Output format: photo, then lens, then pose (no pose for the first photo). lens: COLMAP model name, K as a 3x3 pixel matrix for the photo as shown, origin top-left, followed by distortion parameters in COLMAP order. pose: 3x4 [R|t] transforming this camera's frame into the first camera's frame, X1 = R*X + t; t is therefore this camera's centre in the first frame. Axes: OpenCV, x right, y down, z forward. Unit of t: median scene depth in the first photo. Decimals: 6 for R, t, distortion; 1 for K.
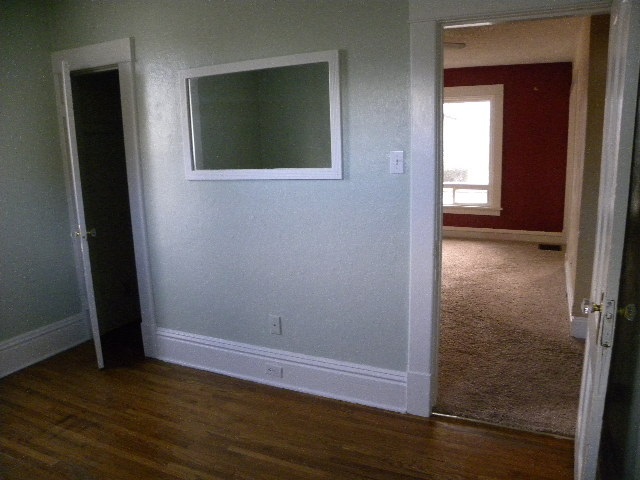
lens RADIAL K [[489.7, 0, 321.1], [0, 489.7, 239.7], [0, 0, 1]] dist [-0.090427, 0.010044]
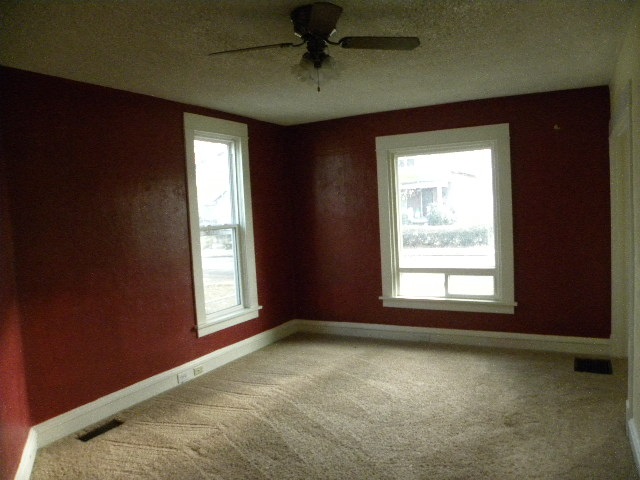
lens RADIAL K [[489.7, 0, 320.5], [0, 489.7, 241.9], [0, 0, 1]] dist [-0.090427, 0.010044]
pose [[0.998547, -0.019760, -0.050127, 0.138825], [0.013687, 0.992832, -0.118730, -0.075385], [0.052113, 0.117871, 0.991661, 0.312909]]
